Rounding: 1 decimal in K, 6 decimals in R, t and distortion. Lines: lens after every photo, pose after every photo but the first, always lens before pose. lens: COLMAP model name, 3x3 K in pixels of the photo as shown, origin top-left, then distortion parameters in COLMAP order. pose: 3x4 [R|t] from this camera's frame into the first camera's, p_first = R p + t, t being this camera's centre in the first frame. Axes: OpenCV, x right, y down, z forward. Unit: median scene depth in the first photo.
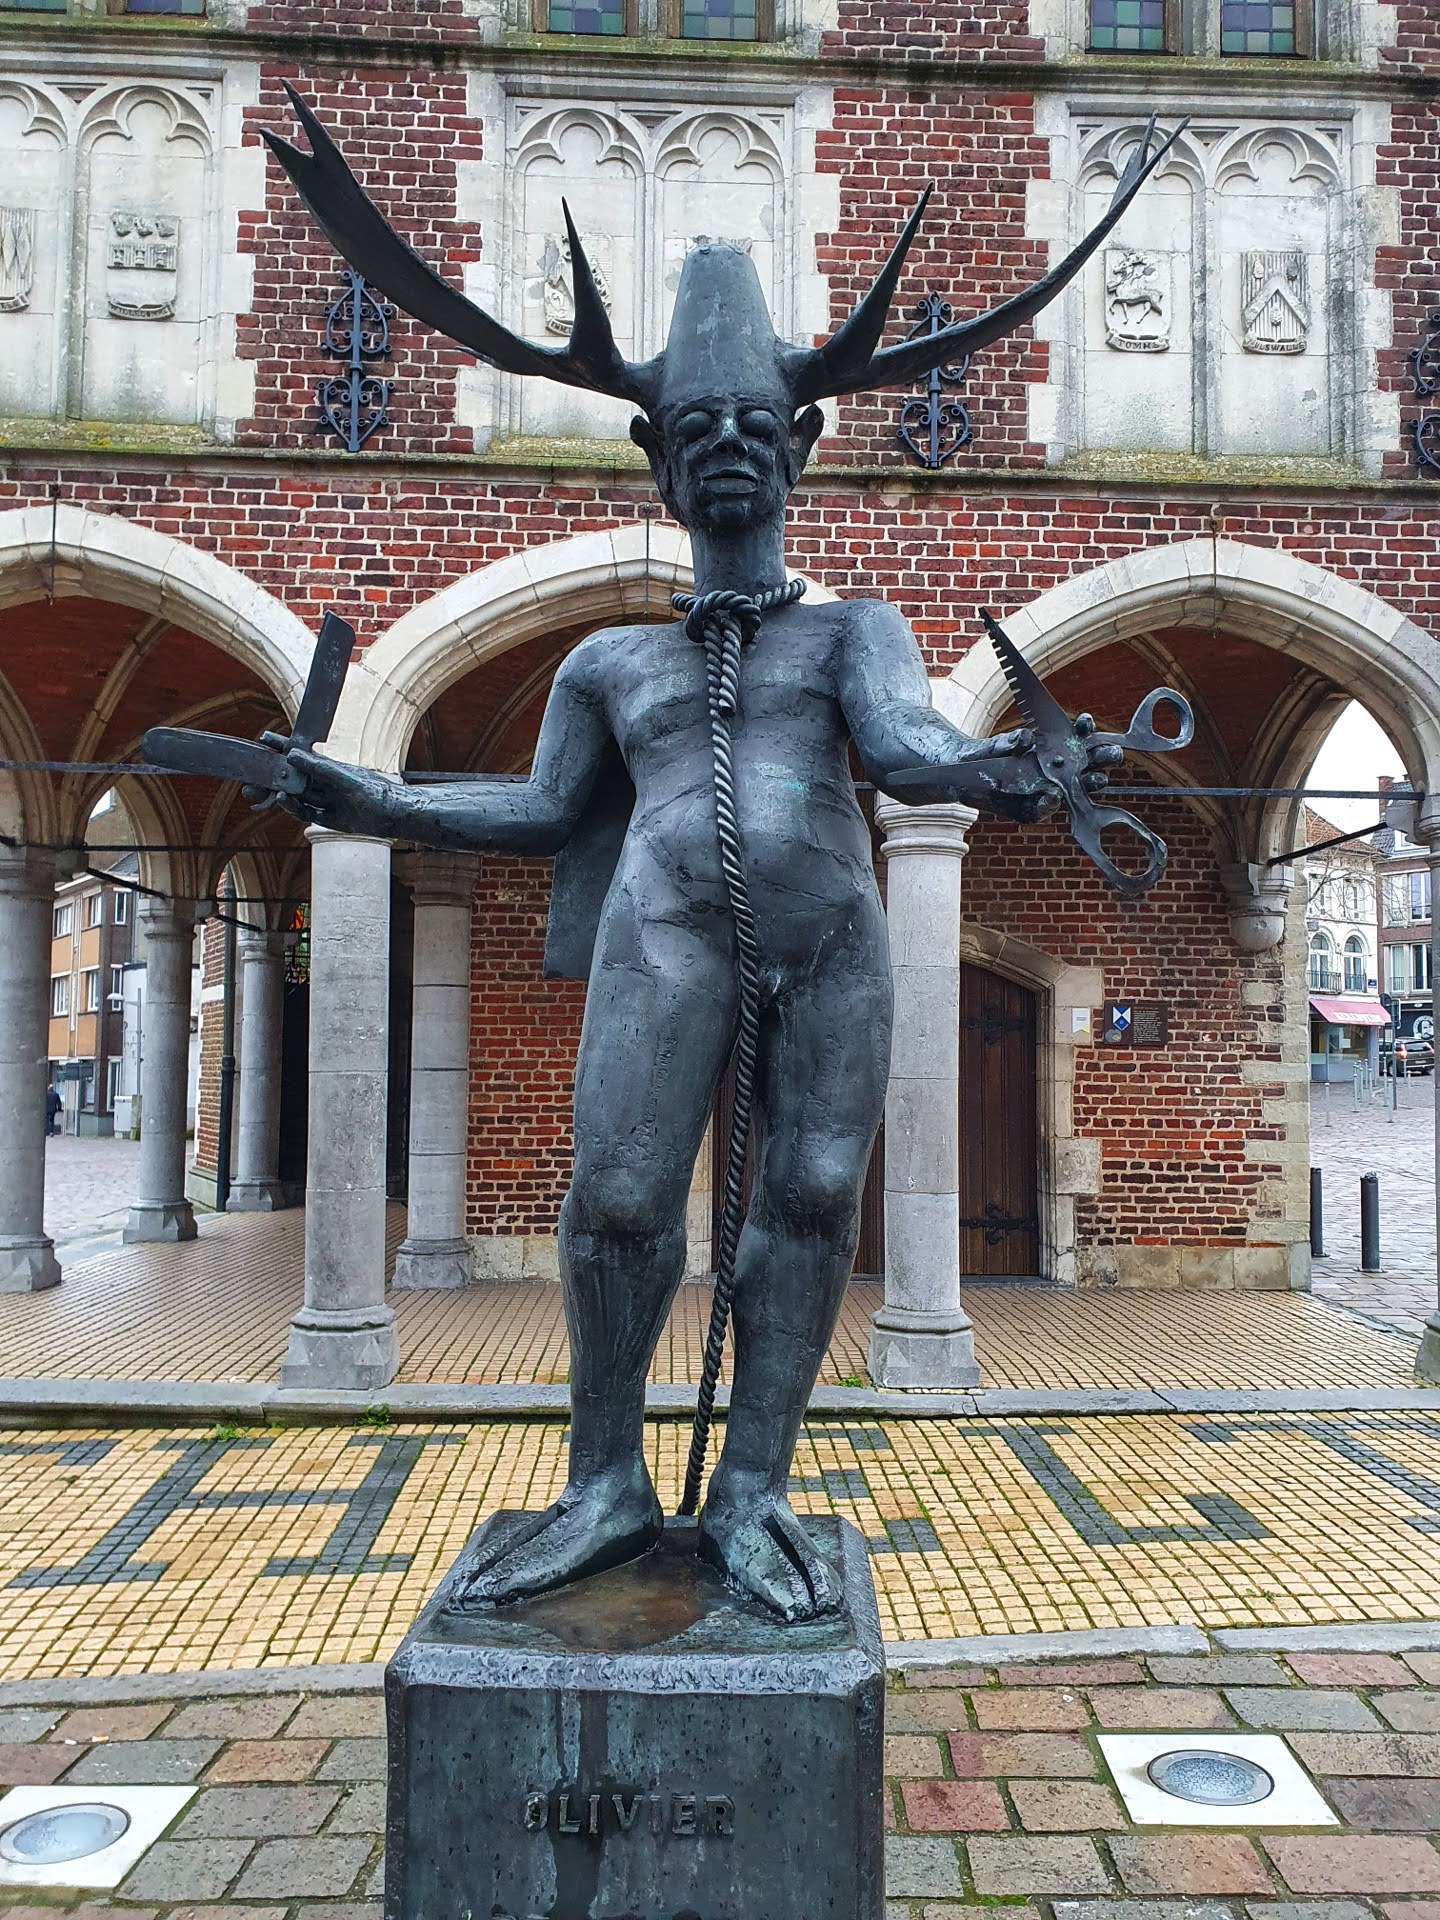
lens RADIAL K [[1507.1, 0, 750.5], [0, 1507.1, 997.0], [0, 0, 1]] dist [-0.054490, 0.080788]
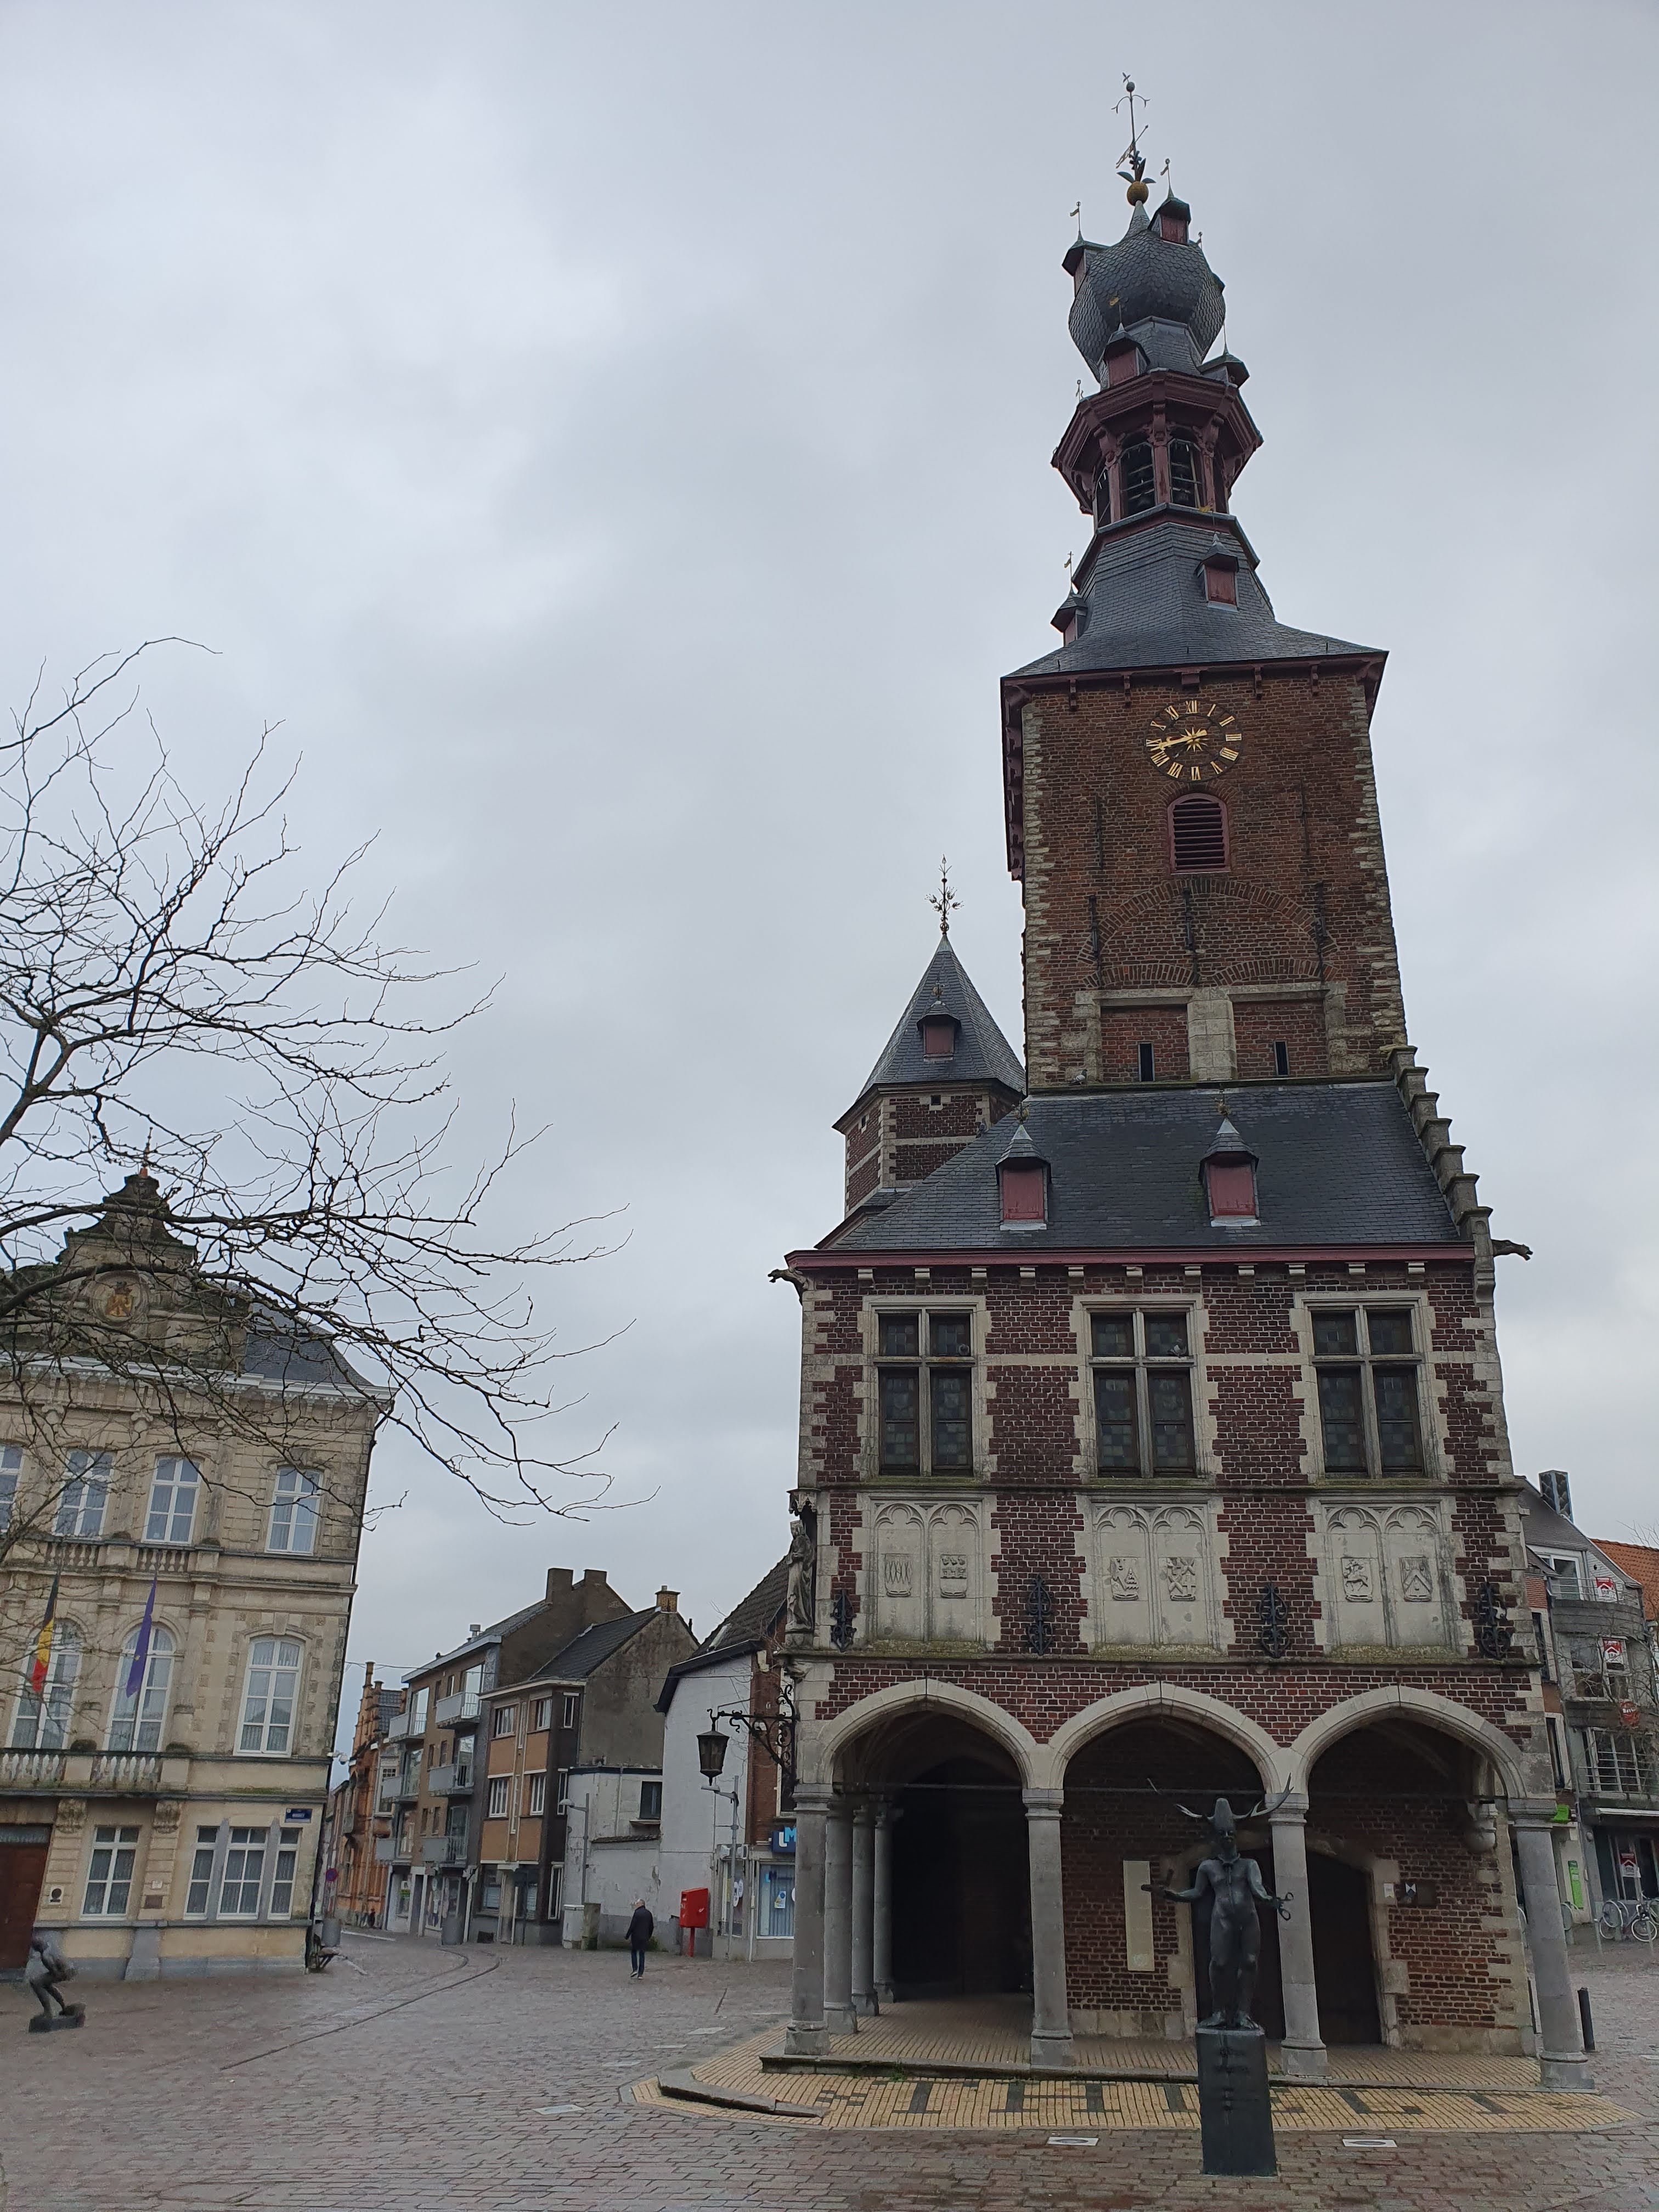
lens RADIAL K [[1728.5, 0, 847.0], [0, 1728.5, 1149.5], [0, 0, 1]] dist [-0.000127, 0.028745]
pose [[0.986517, -0.055192, -0.154075, -0.089427], [0.000246, 0.941921, -0.335834, -0.183534], [0.163661, 0.331268, 0.929234, -2.021237]]
